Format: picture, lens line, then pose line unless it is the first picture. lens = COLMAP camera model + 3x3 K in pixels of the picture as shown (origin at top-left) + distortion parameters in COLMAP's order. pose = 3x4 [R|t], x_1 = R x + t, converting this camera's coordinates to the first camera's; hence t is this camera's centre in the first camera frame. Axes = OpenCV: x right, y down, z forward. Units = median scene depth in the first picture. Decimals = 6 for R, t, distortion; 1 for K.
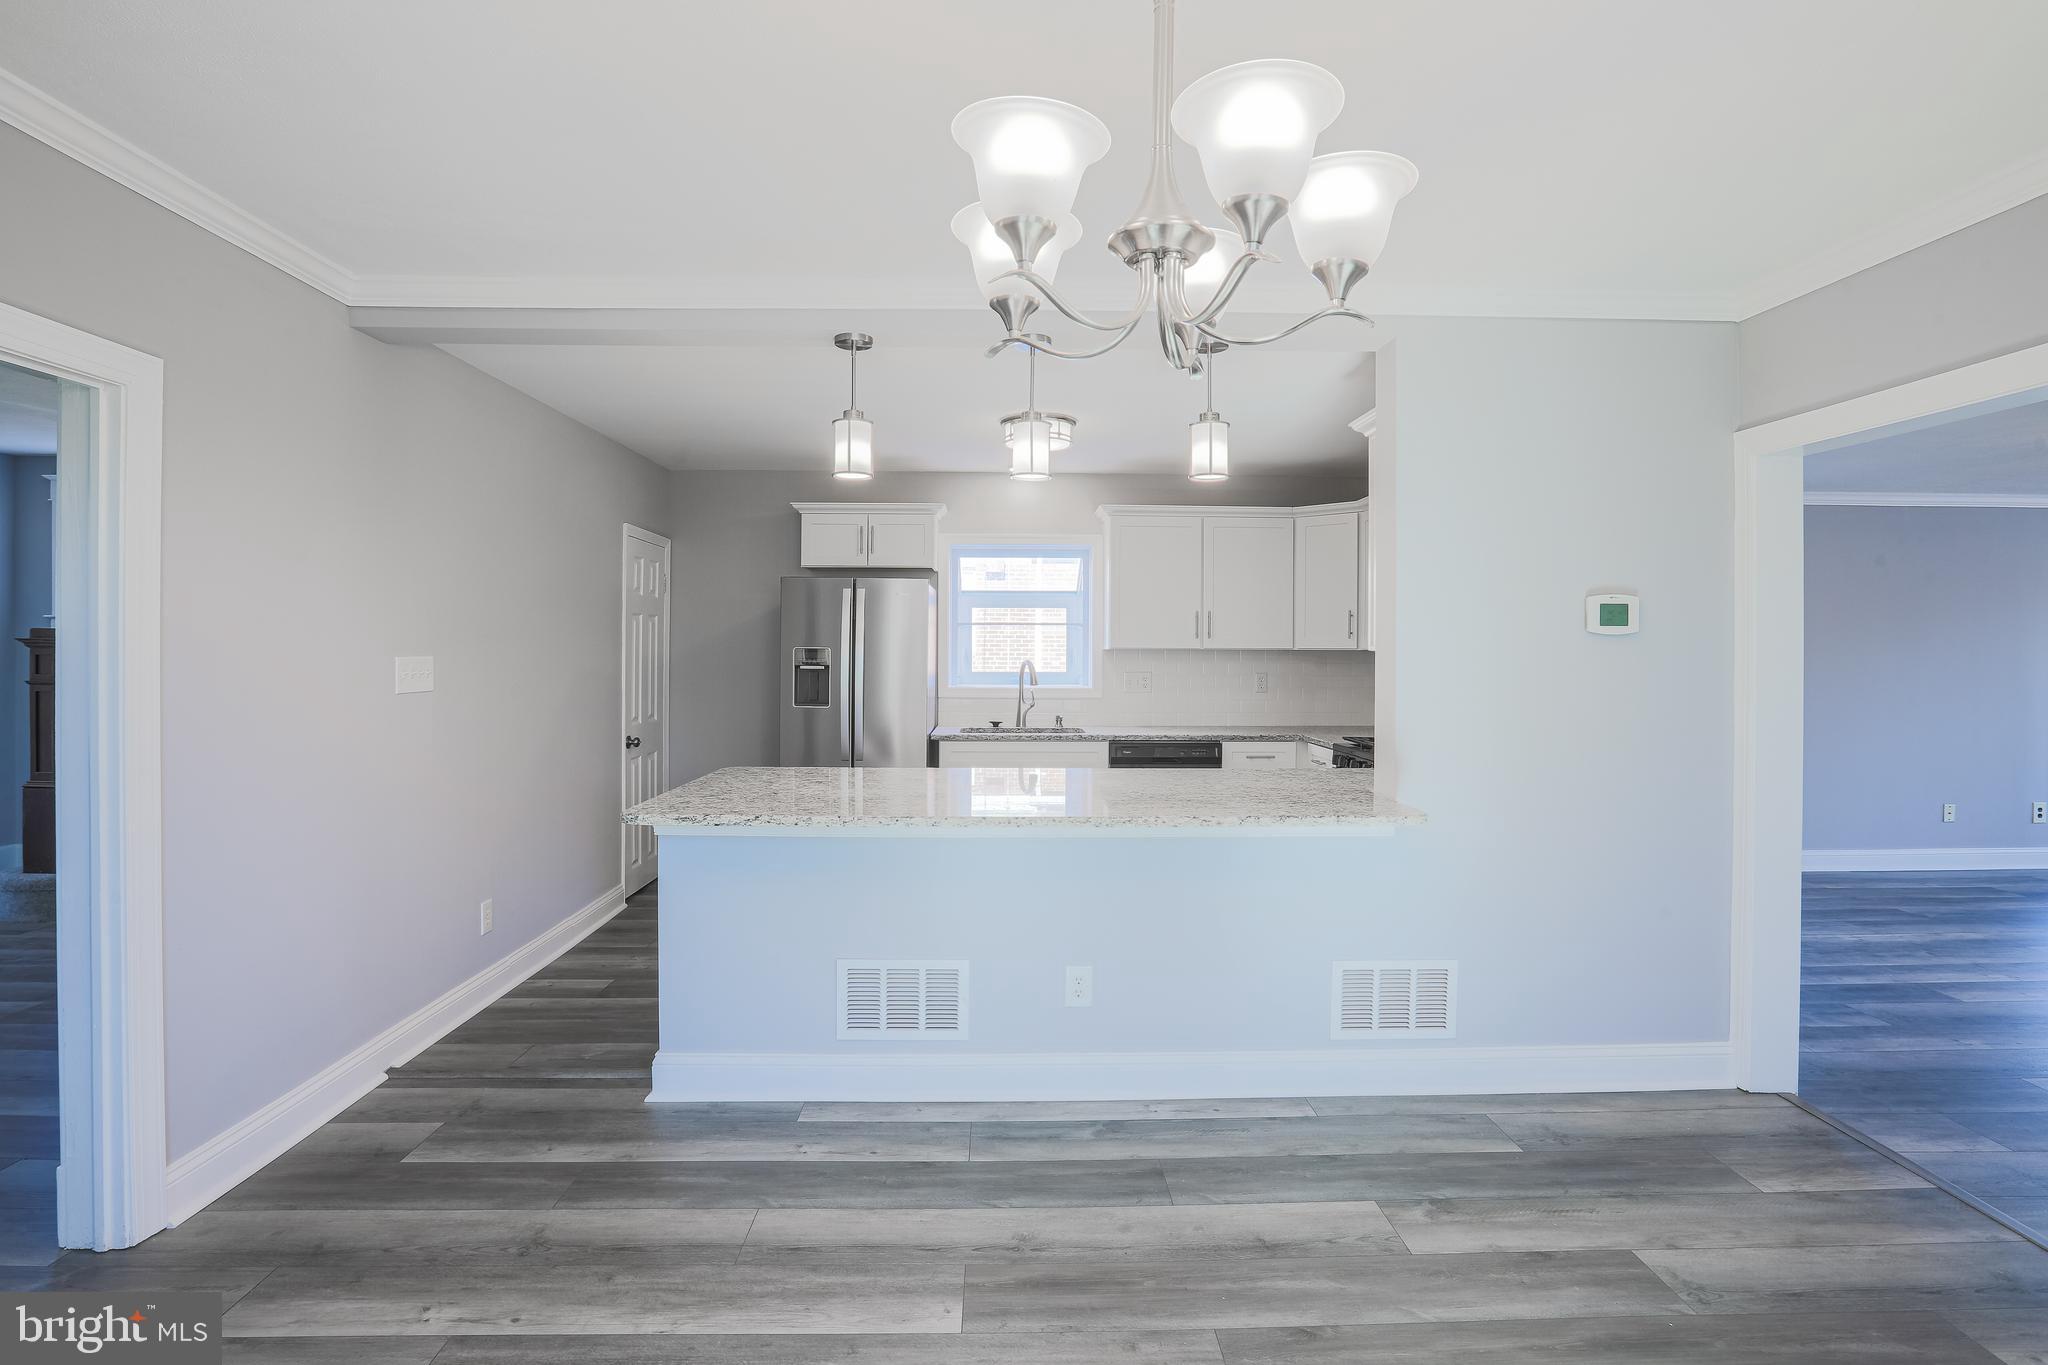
lens RADIAL K [[999.0, 0, 1036.8], [0, 999.0, 666.9], [0, 0, 1]] dist [-0.052981, 0.020885]
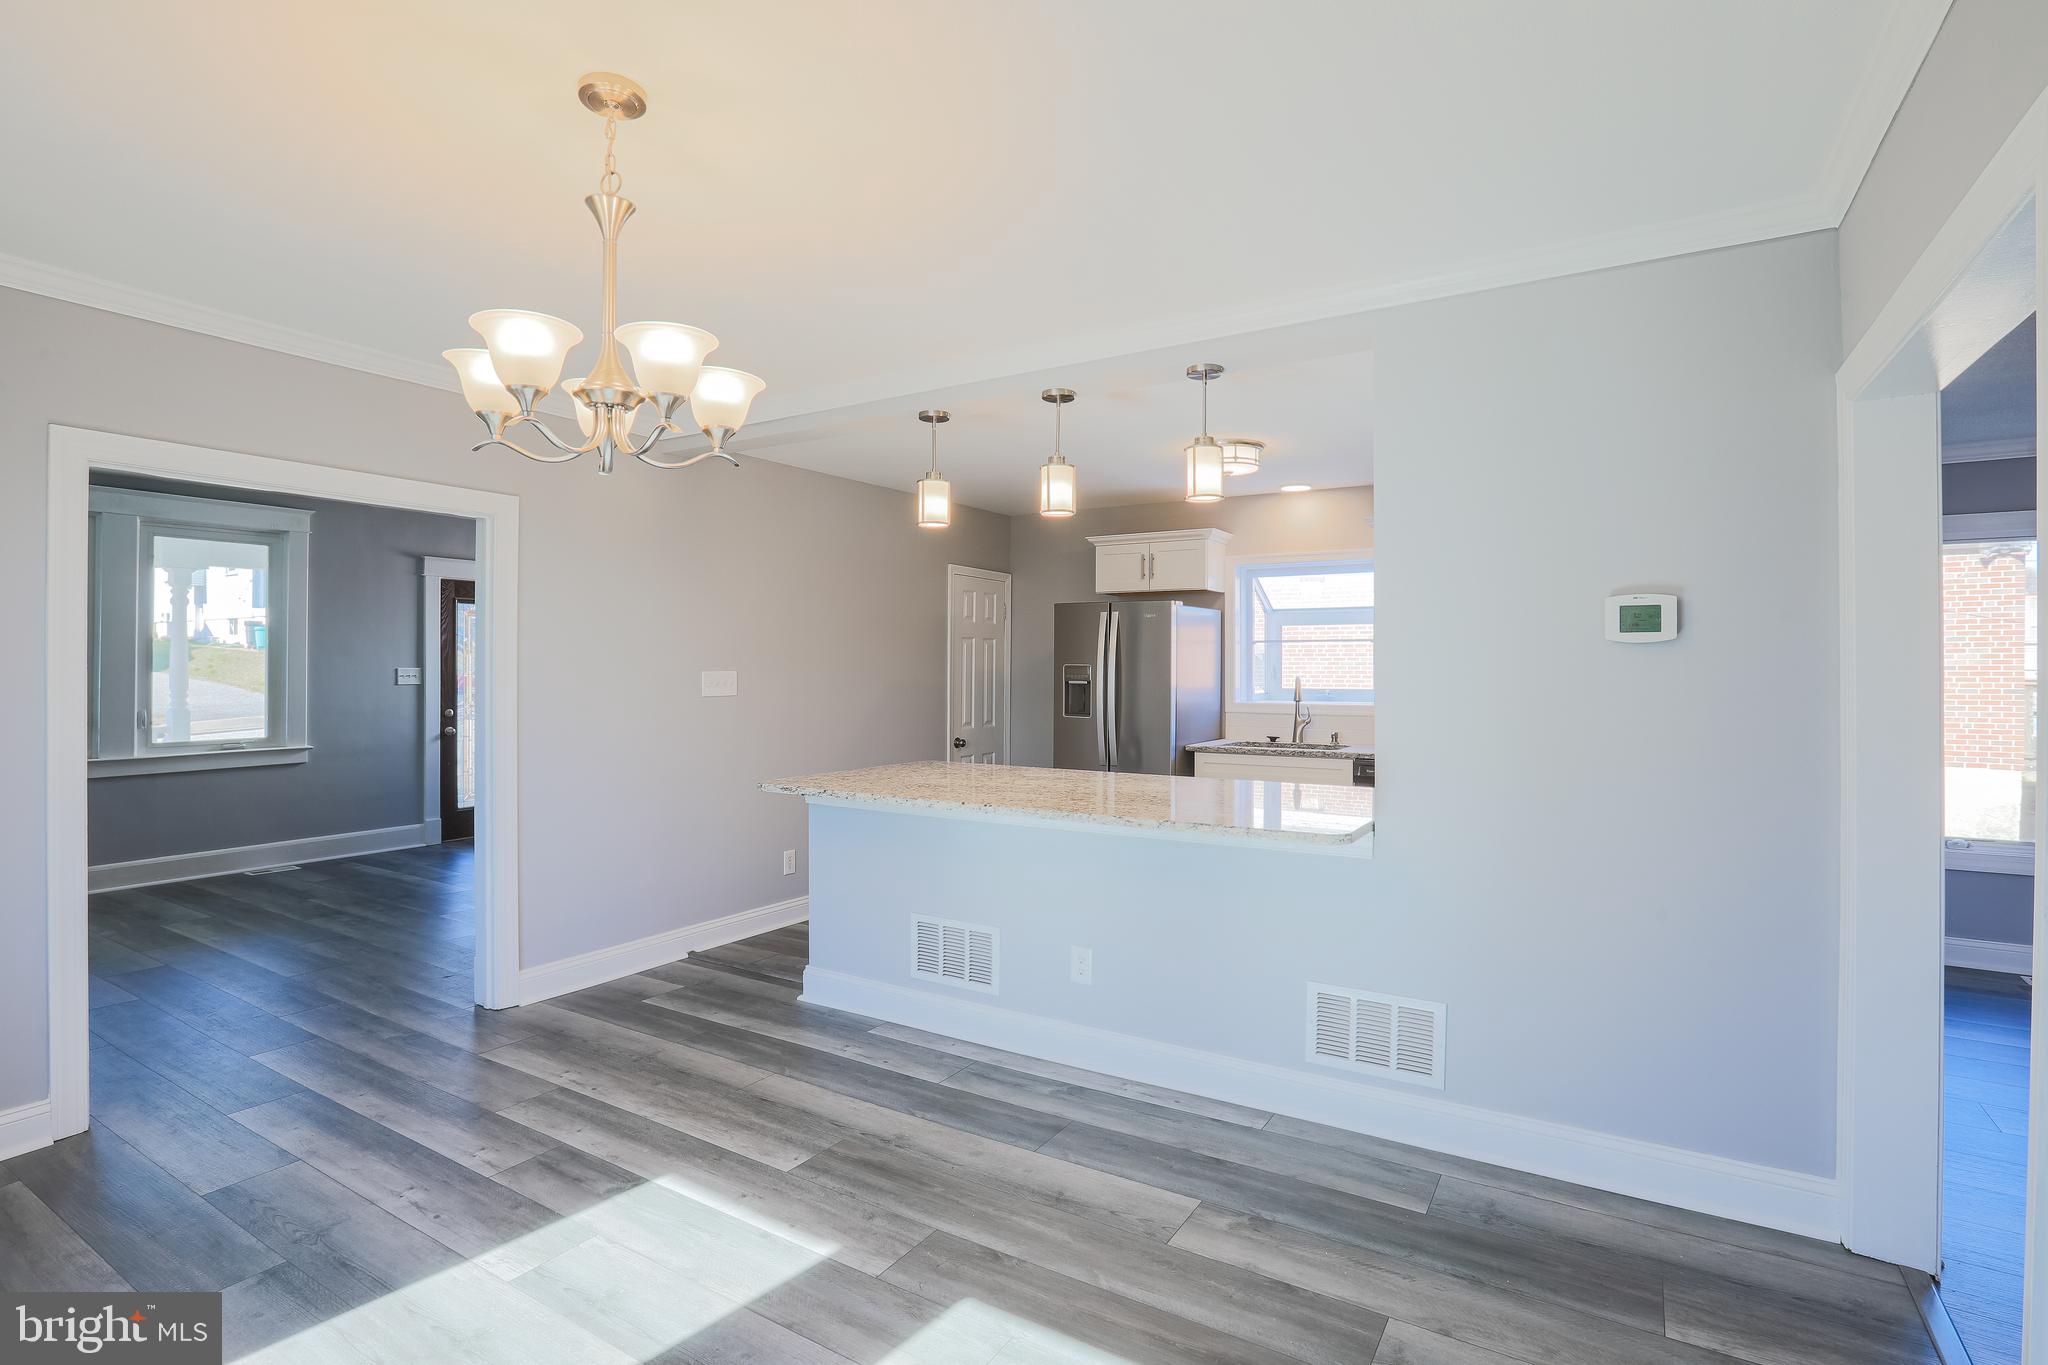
lens RADIAL K [[999.0, 0, 1036.8], [0, 999.0, 666.9], [0, 0, 1]] dist [-0.052981, 0.020885]
pose [[0.836966, -0.003628, -0.547242, 0.632958], [-0.006838, 0.999831, -0.017087, 0.005424], [0.547211, 0.018043, 0.836800, 0.030562]]
